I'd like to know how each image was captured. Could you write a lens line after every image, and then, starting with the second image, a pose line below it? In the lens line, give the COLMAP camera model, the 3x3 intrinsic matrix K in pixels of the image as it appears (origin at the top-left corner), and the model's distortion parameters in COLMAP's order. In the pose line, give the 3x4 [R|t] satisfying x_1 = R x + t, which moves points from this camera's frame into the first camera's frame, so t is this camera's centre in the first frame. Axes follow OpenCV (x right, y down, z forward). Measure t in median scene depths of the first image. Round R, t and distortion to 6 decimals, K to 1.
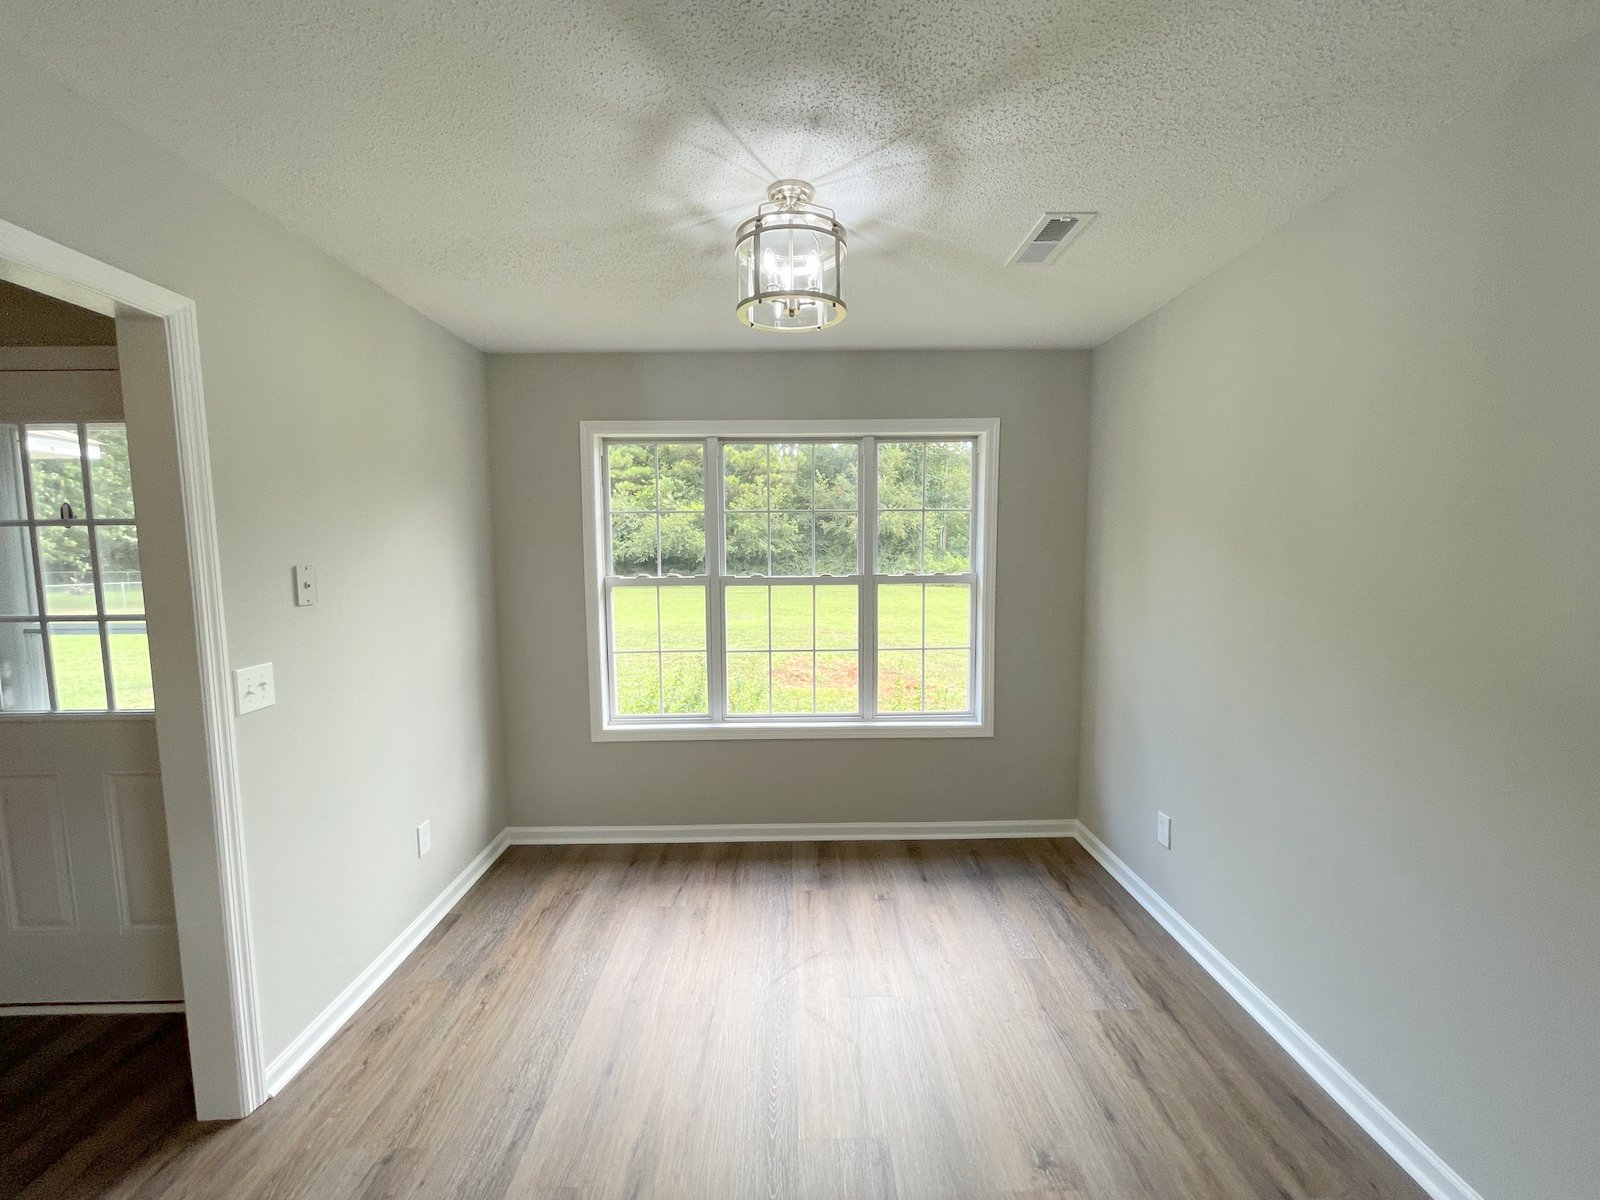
lens RADIAL K [[650.8, 0, 791.6], [0, 650.8, 599.6], [0, 0, 1]] dist [0.000038, -0.001088]
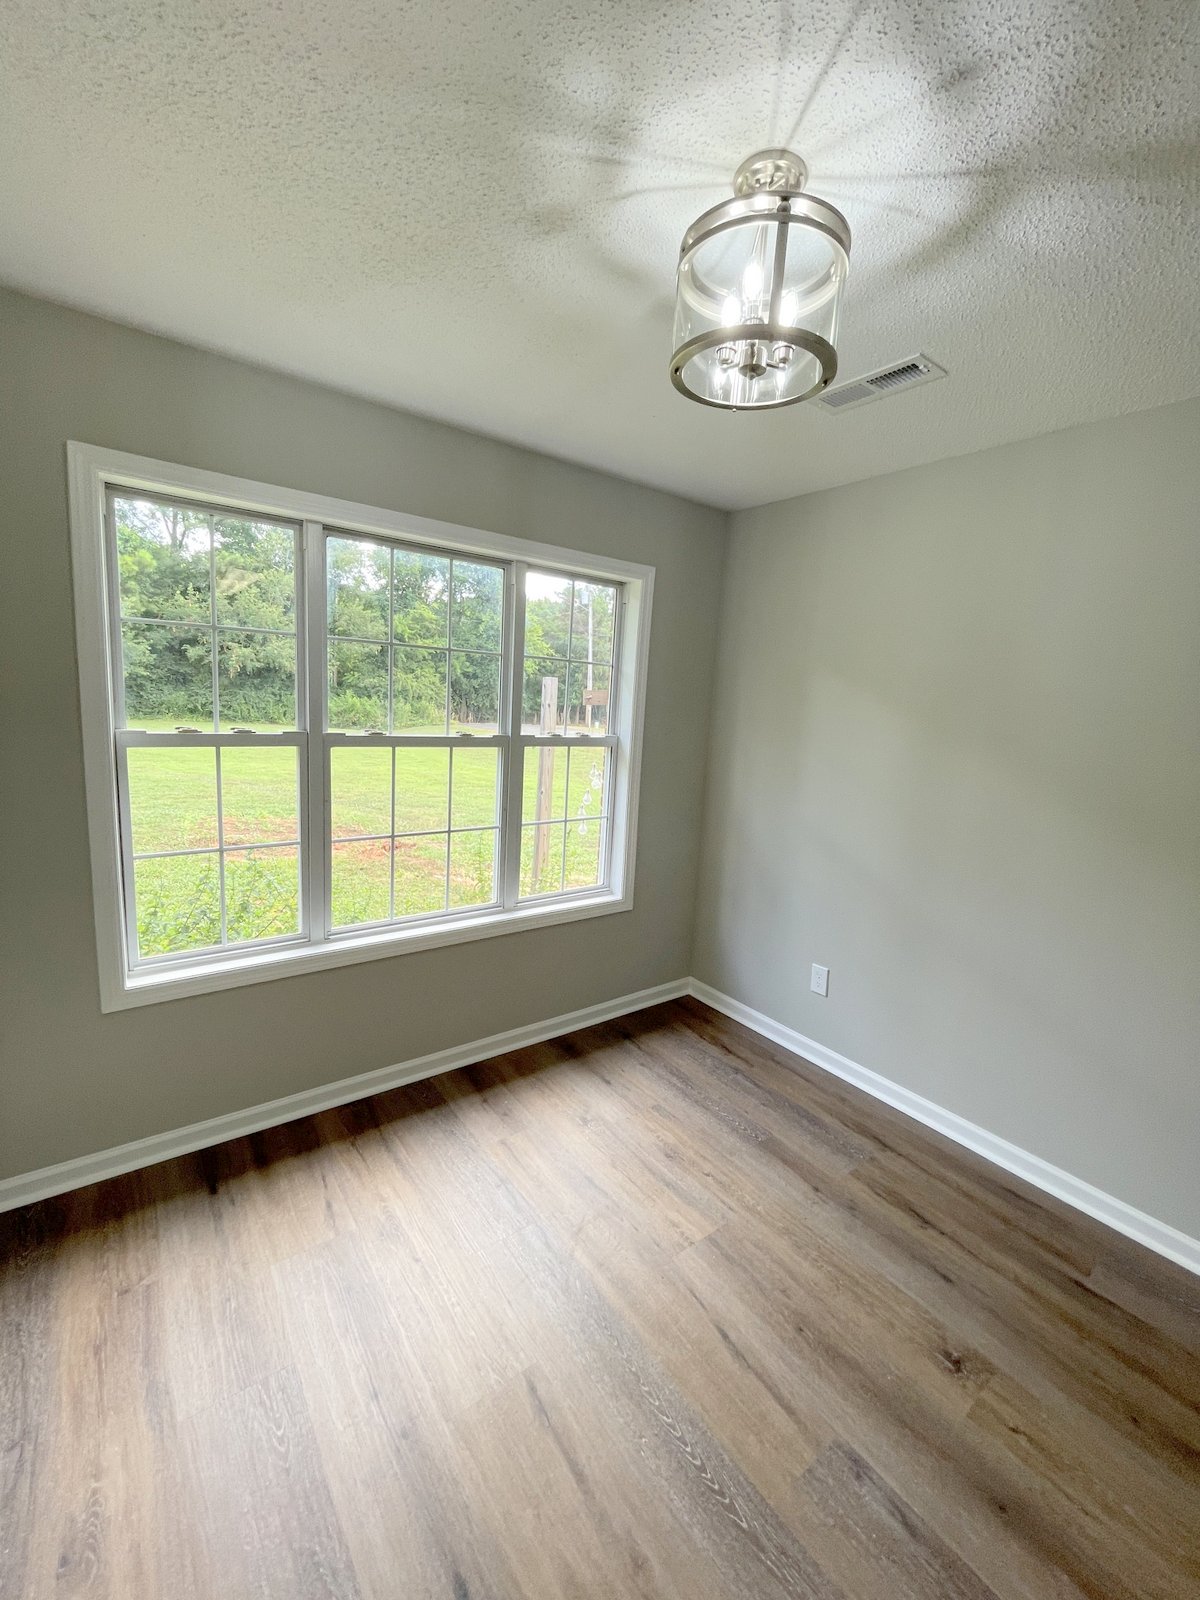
lens RADIAL K [[650.8, 0, 596.1], [0, 650.8, 791.2], [0, 0, 1]] dist [0.000038, -0.001088]
pose [[0.805359, -0.031582, 0.591945, -0.288256], [-0.014201, 0.997265, 0.072528, -0.029178], [-0.592617, -0.066817, 0.802708, 0.281423]]
